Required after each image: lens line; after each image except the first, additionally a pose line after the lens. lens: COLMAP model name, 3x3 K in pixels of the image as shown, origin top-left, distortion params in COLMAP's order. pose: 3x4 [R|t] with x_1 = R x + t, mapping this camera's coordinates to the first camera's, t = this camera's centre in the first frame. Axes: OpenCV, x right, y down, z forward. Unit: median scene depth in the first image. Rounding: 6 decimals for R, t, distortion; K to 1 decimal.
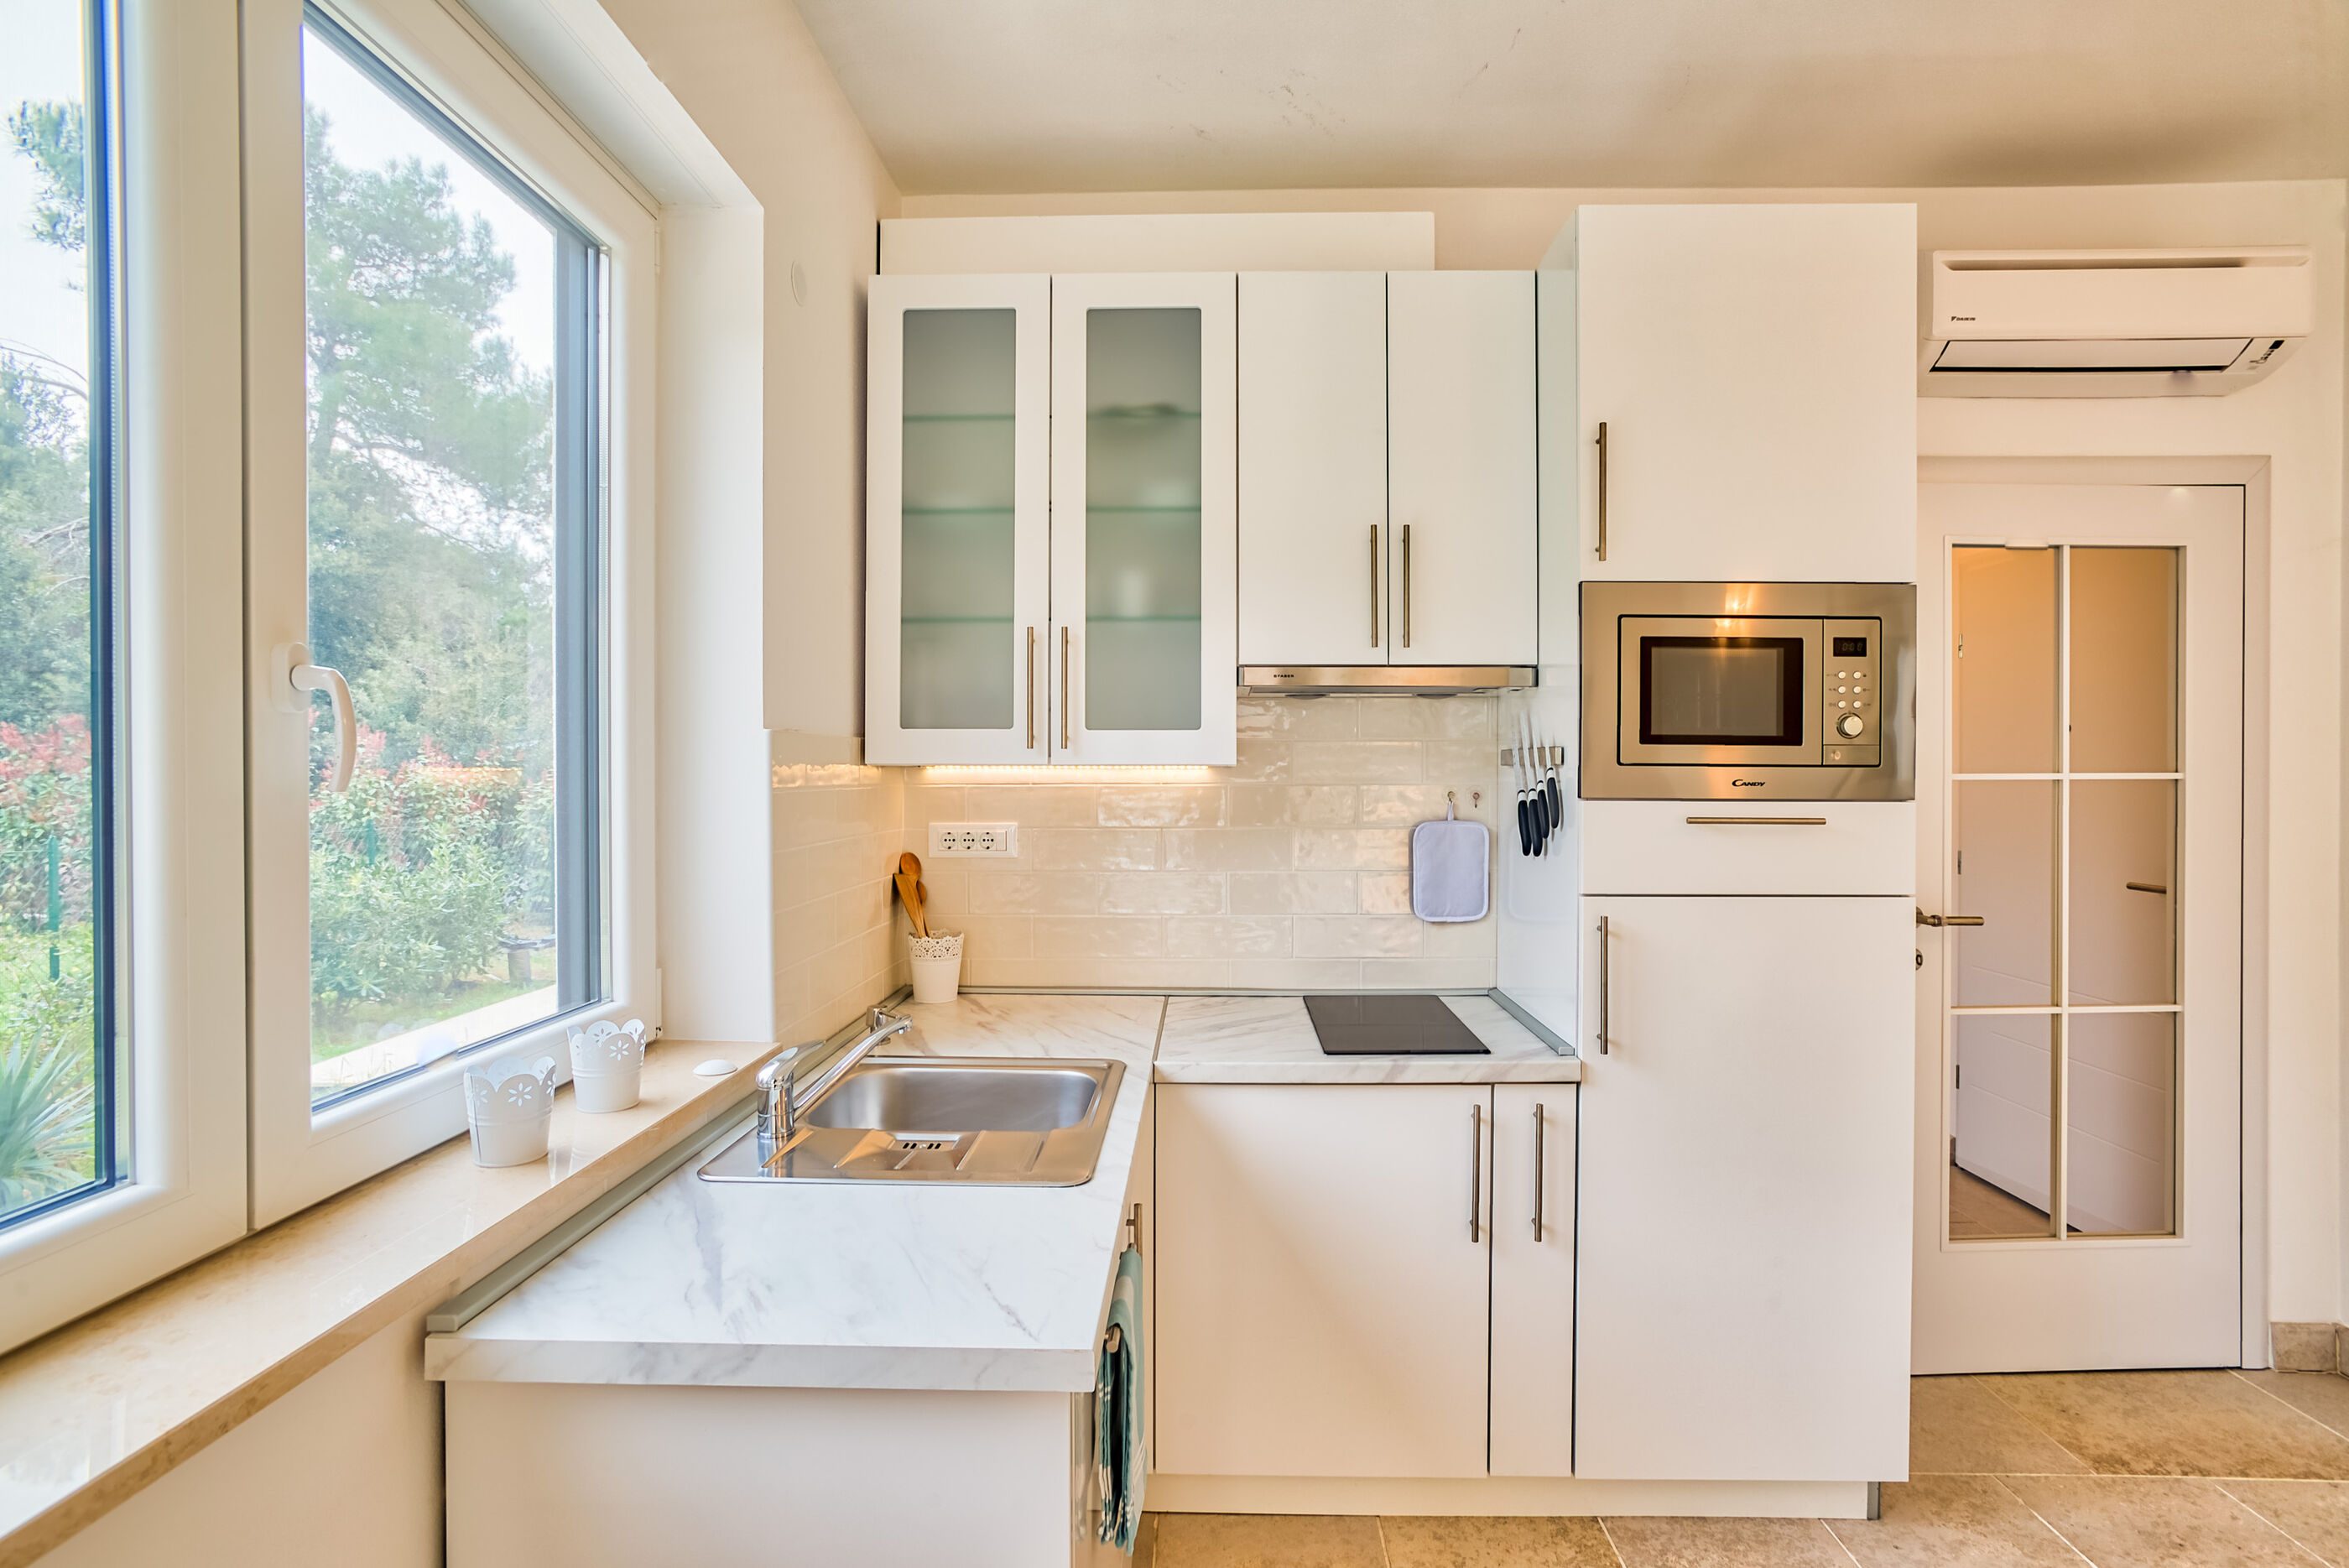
lens RADIAL K [[1164.0, 0, 1166.2], [0, 1164.0, 718.1], [0, 0, 1]] dist [-0.037919, 0.000402]
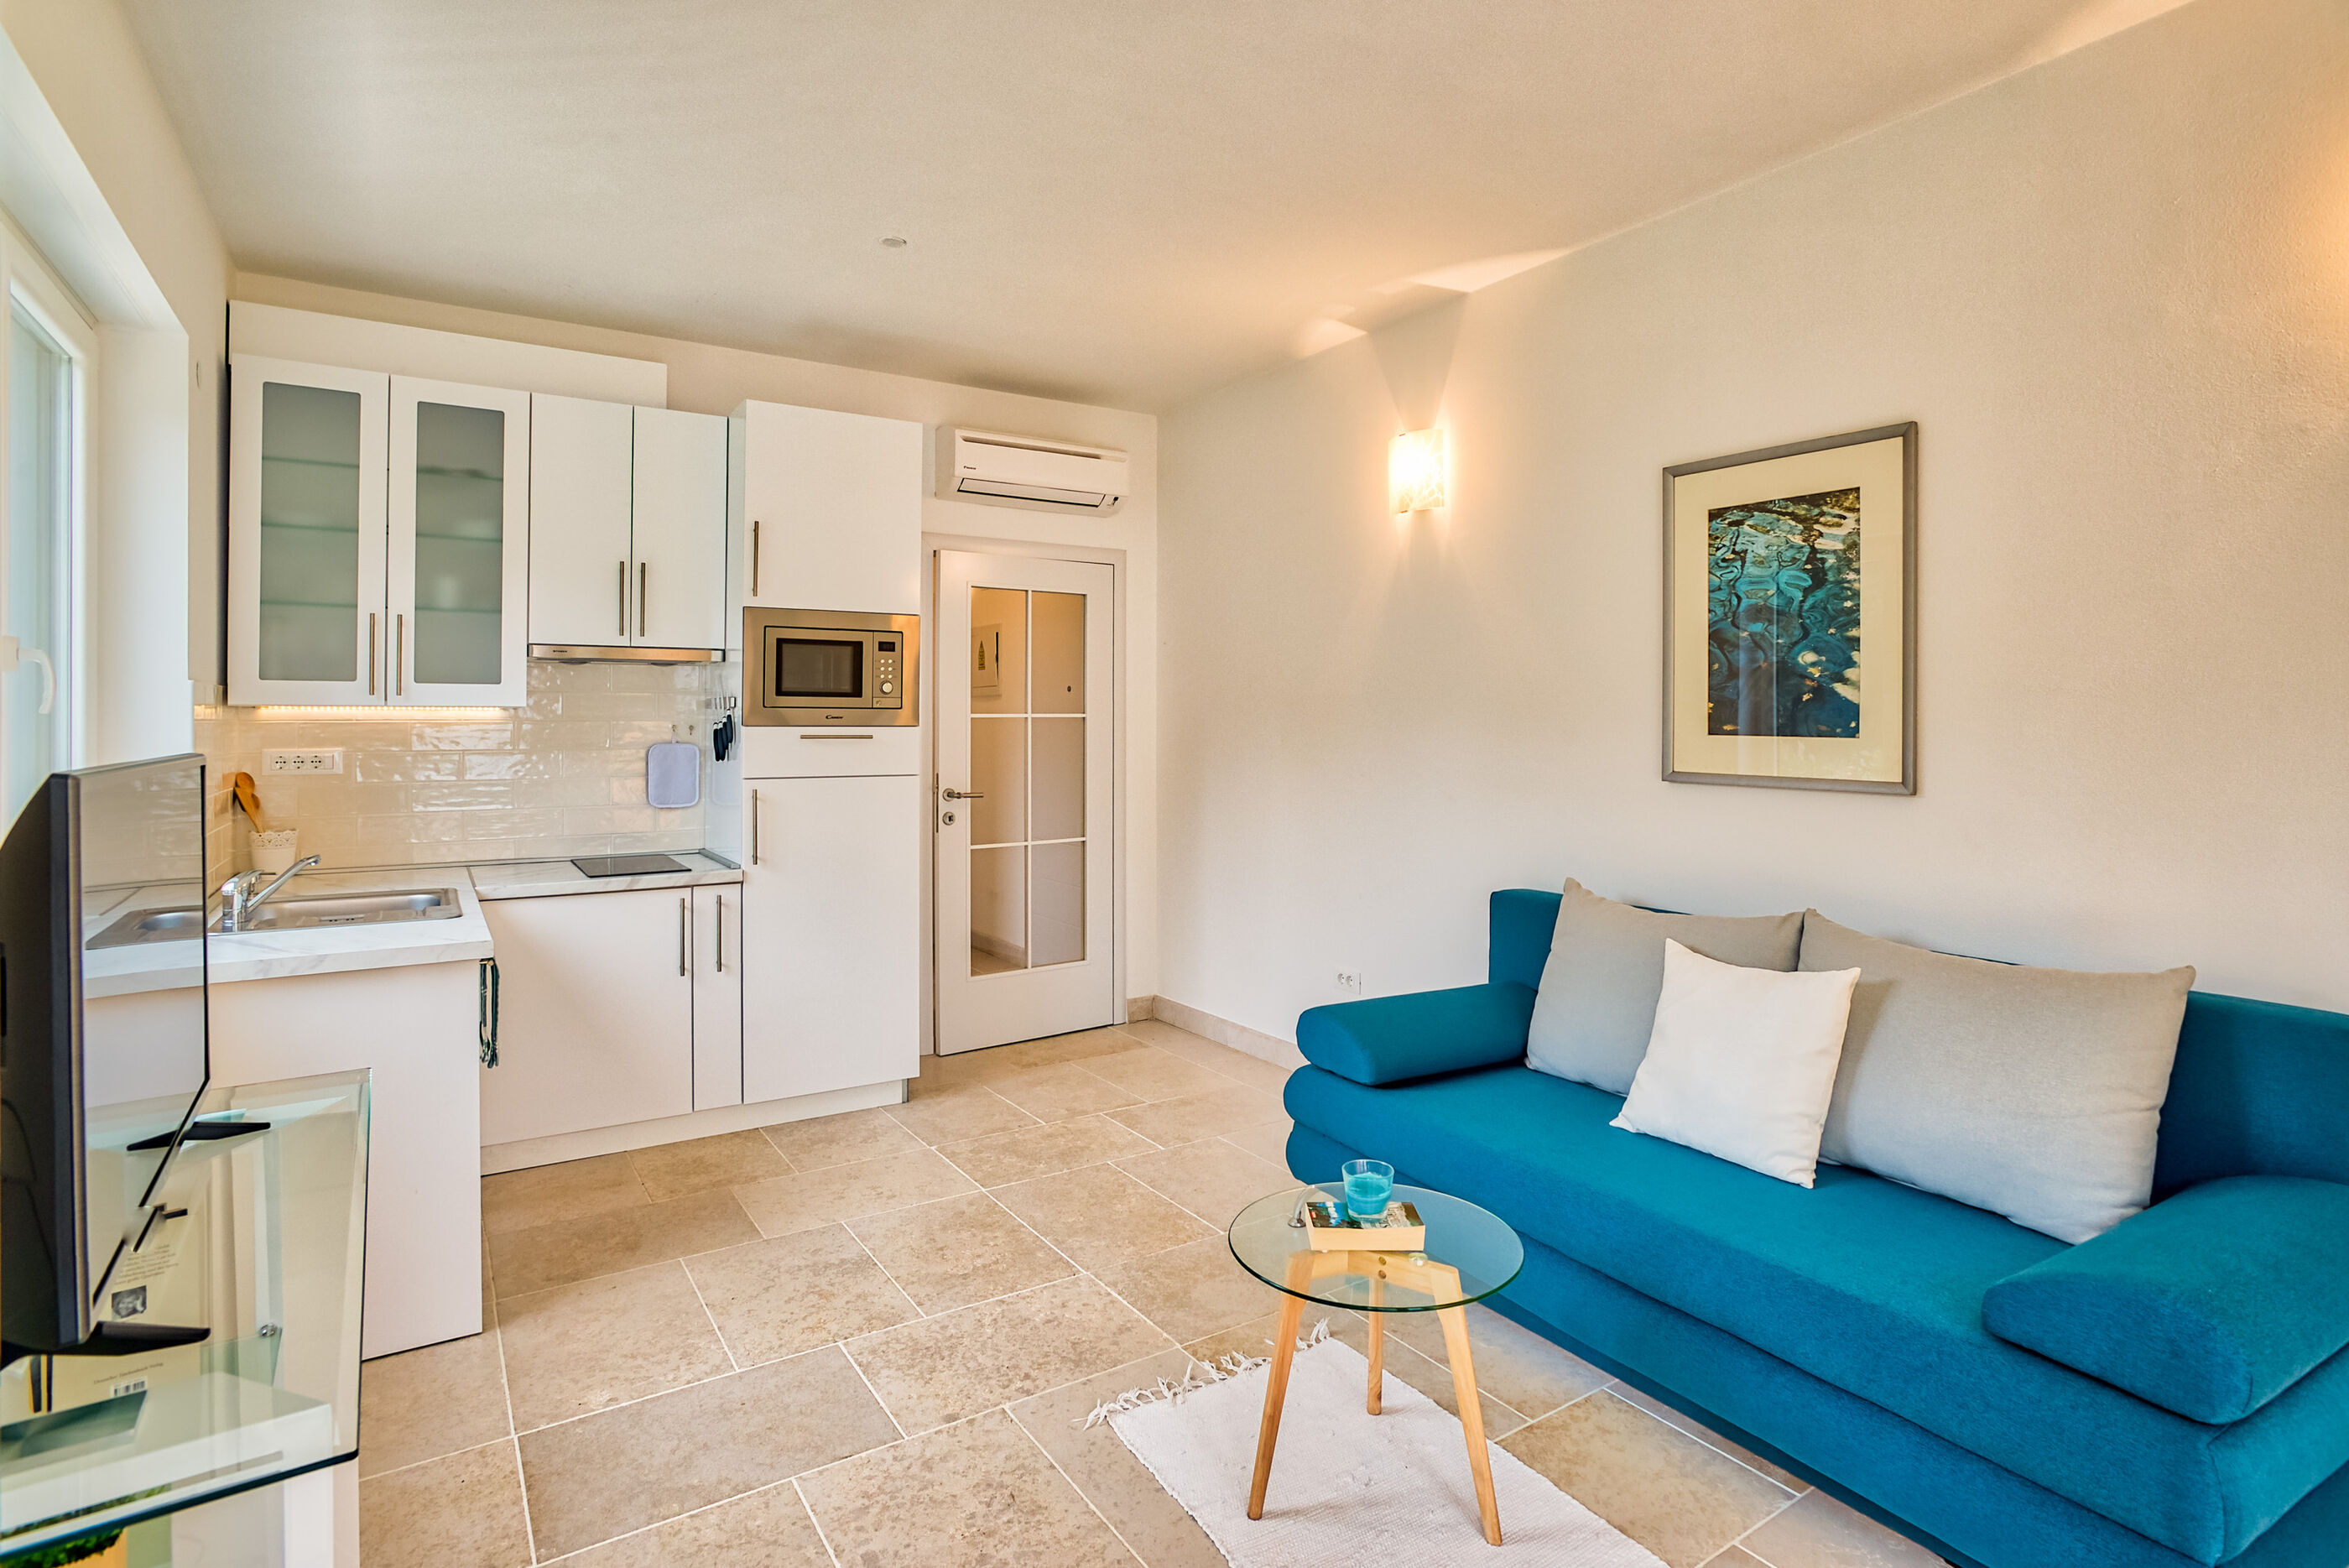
lens RADIAL K [[1164.0, 0, 1166.2], [0, 1164.0, 718.1], [0, 0, 1]] dist [-0.037919, 0.000402]
pose [[0.817442, -0.001200, 0.576009, -0.127846], [-0.024082, 0.999052, 0.036257, -0.021039], [-0.575507, -0.043510, 0.816639, -0.759197]]
